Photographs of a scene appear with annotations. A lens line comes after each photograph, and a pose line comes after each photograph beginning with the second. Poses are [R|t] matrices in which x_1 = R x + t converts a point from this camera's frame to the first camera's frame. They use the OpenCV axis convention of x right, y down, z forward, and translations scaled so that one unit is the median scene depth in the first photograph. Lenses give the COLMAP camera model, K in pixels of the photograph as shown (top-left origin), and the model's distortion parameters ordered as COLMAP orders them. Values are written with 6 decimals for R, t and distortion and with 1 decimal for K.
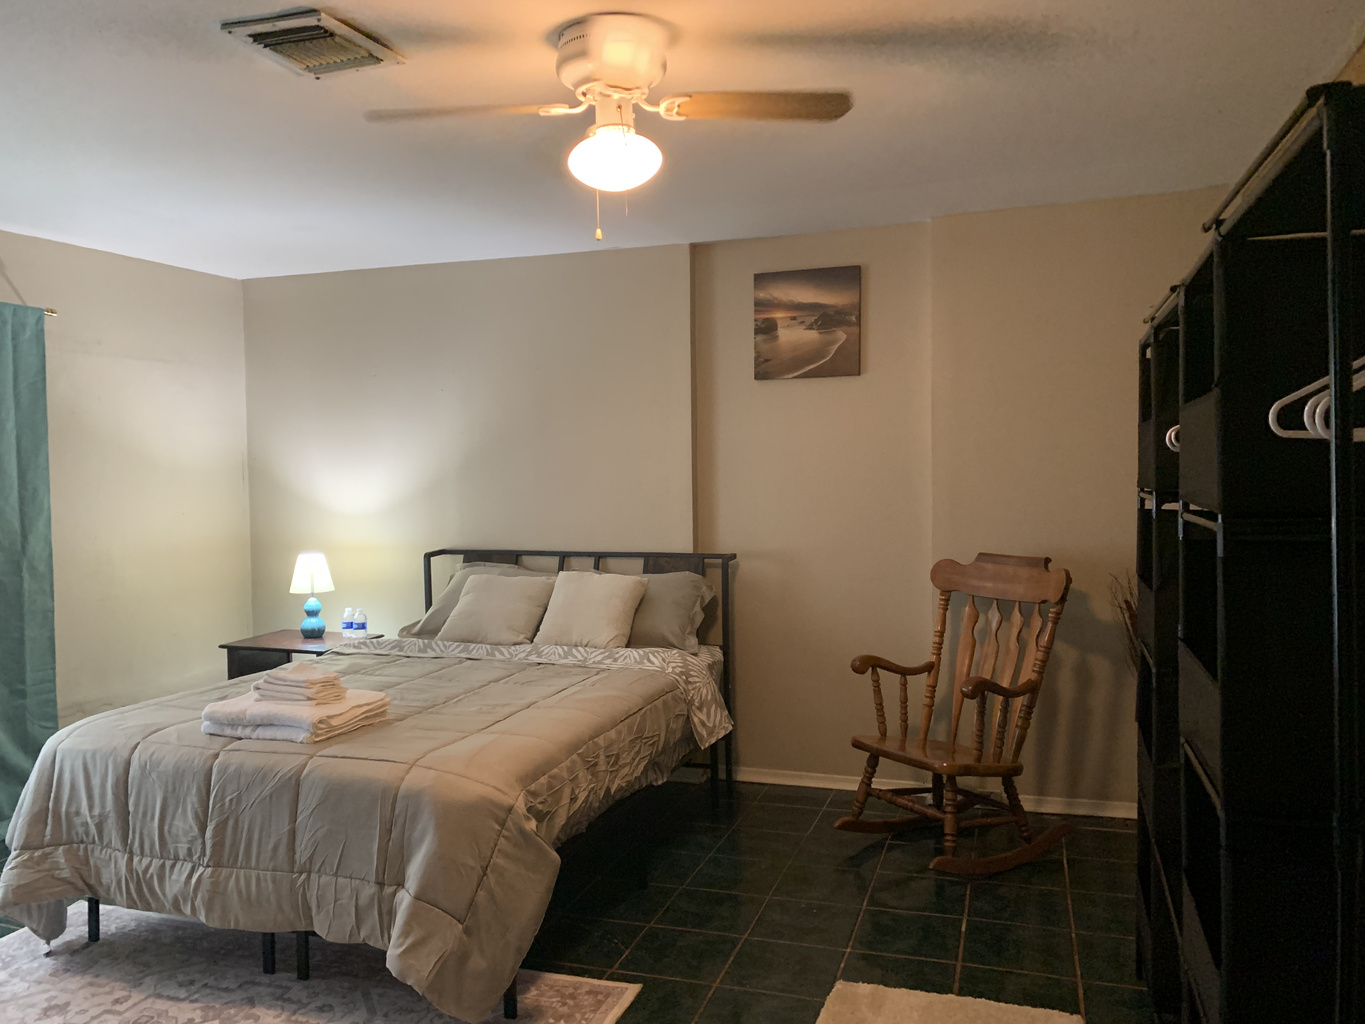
lens RADIAL K [[1030.4, 0, 656.4], [0, 1030.4, 507.2], [0, 0, 1]] dist [0.010690, -0.008832]
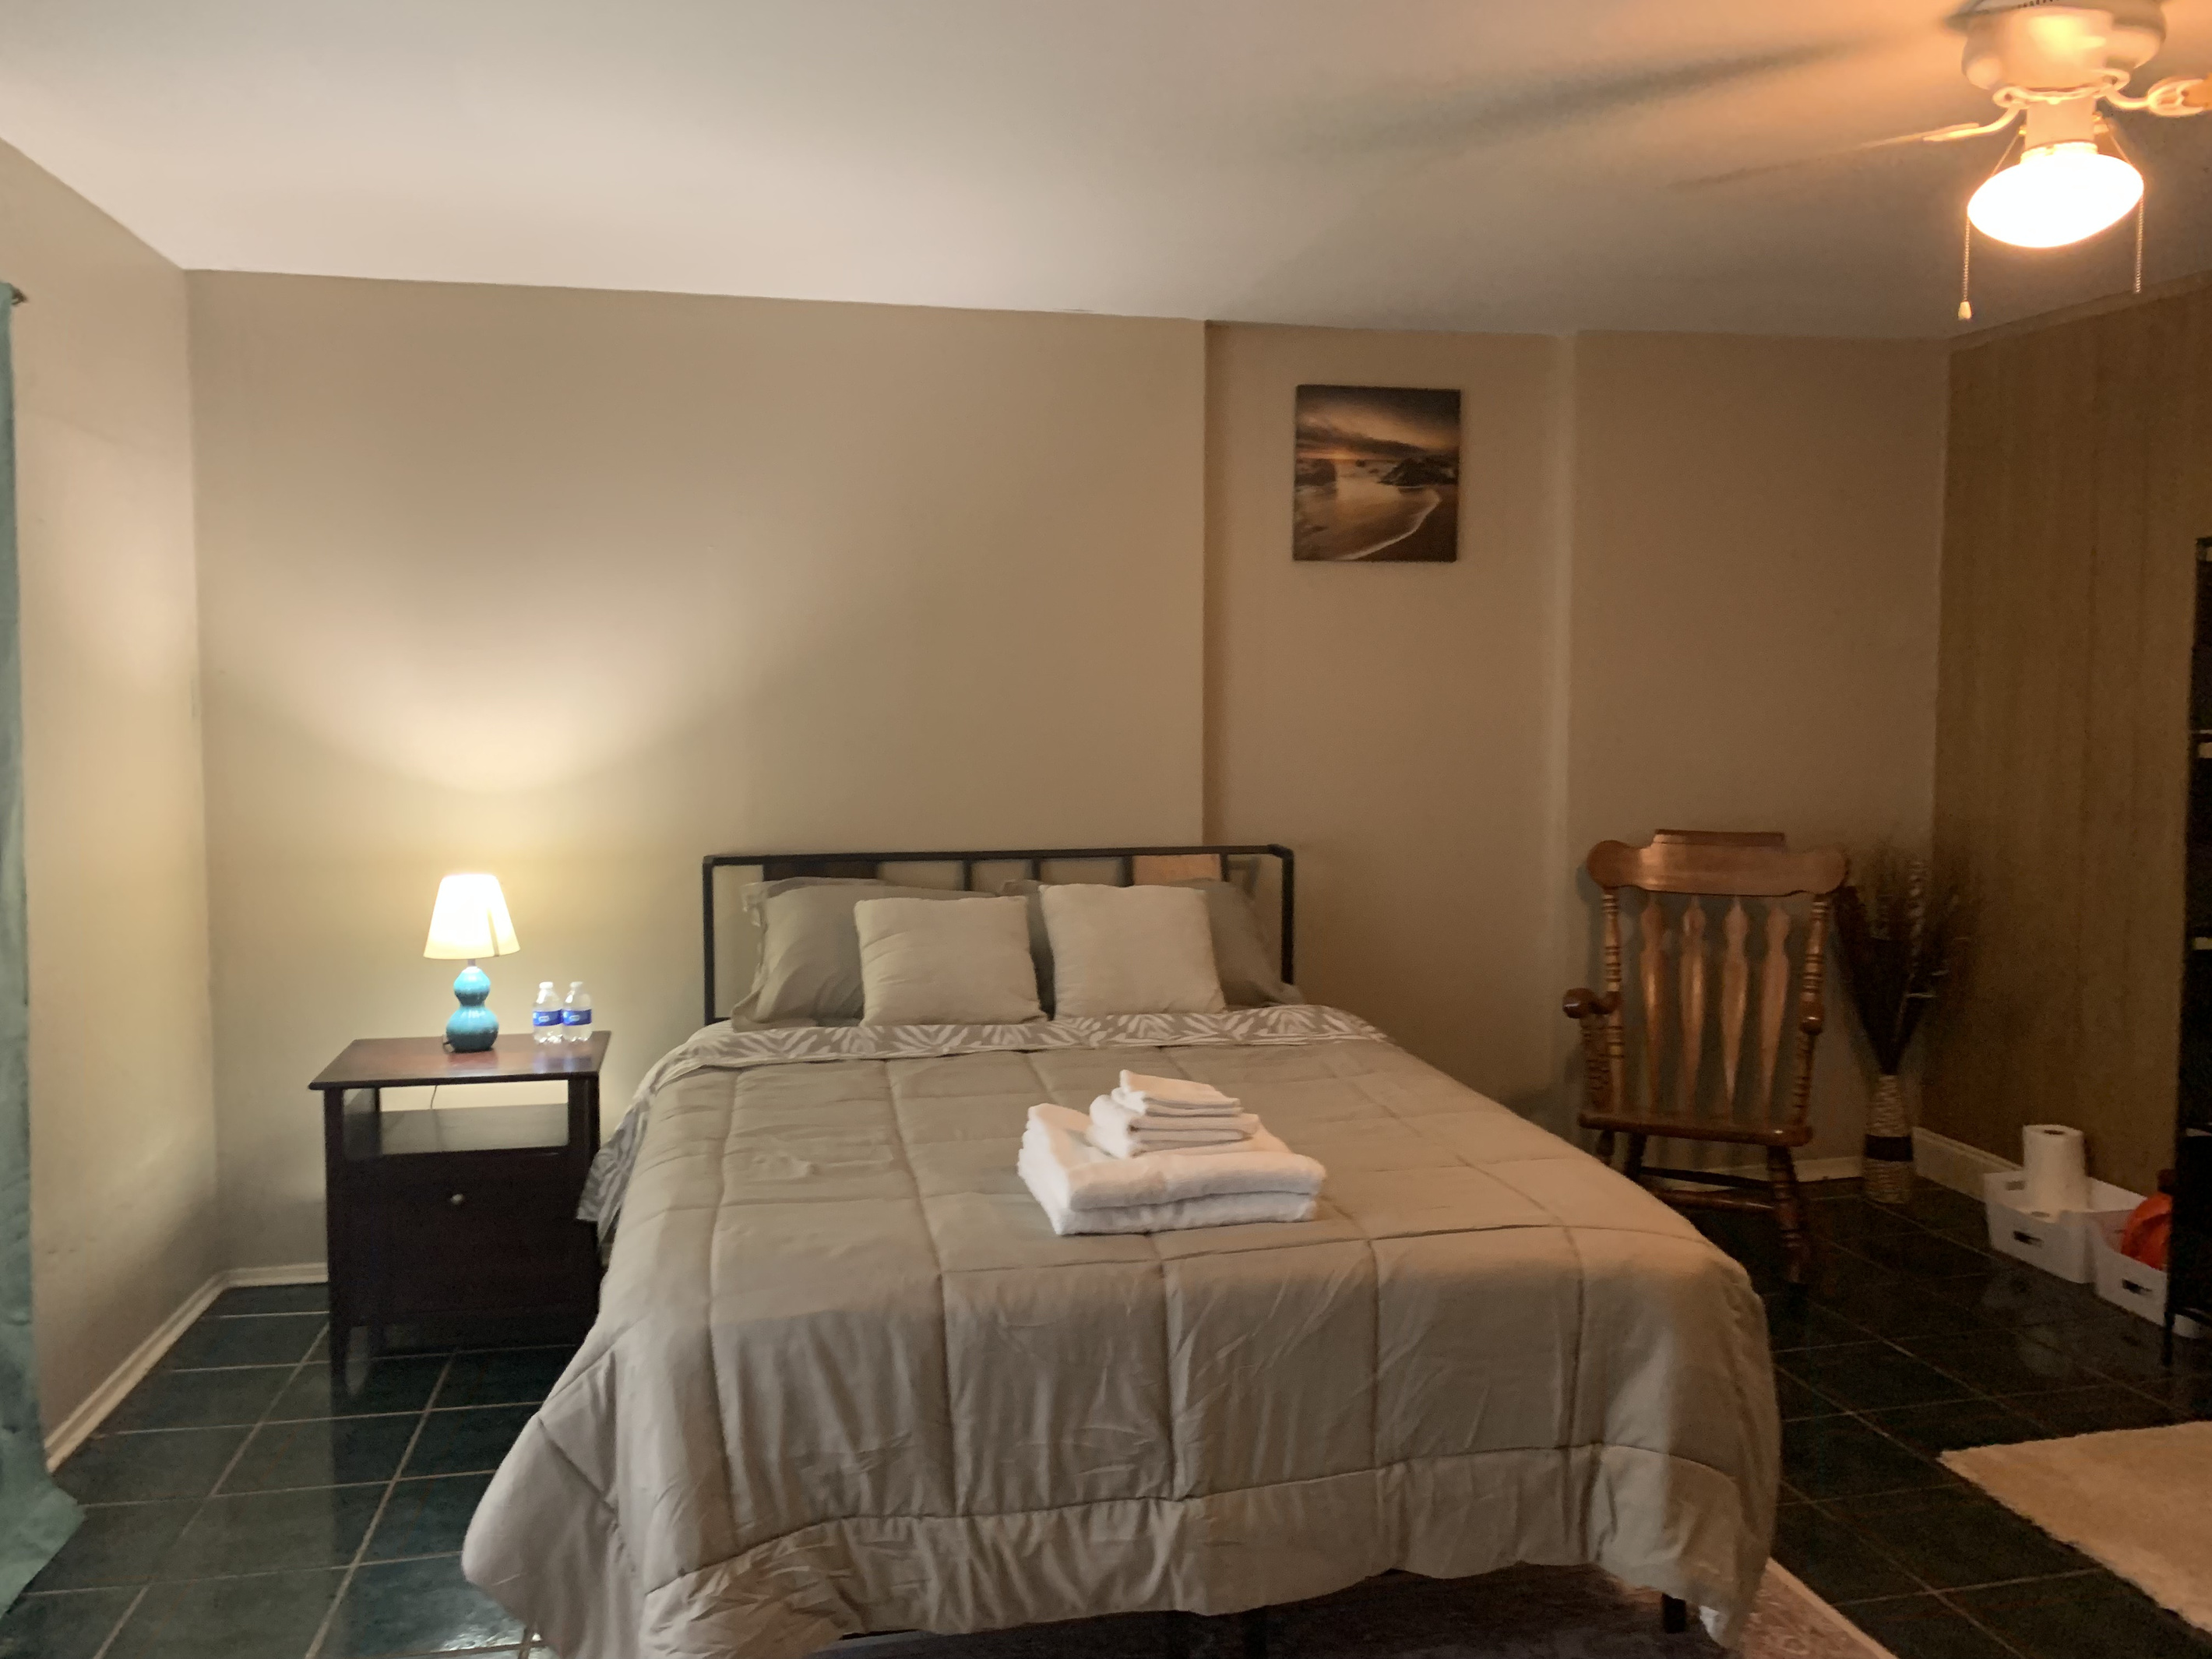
lens RADIAL K [[1669.8, 0, 1063.7], [0, 1669.8, 821.7], [0, 0, 1]] dist [0.010690, -0.008832]
pose [[0.862294, -0.024975, 0.505791, -0.830722], [0.012663, 0.999534, 0.027767, 0.004484], [-0.506249, -0.017538, 0.862209, 0.332635]]
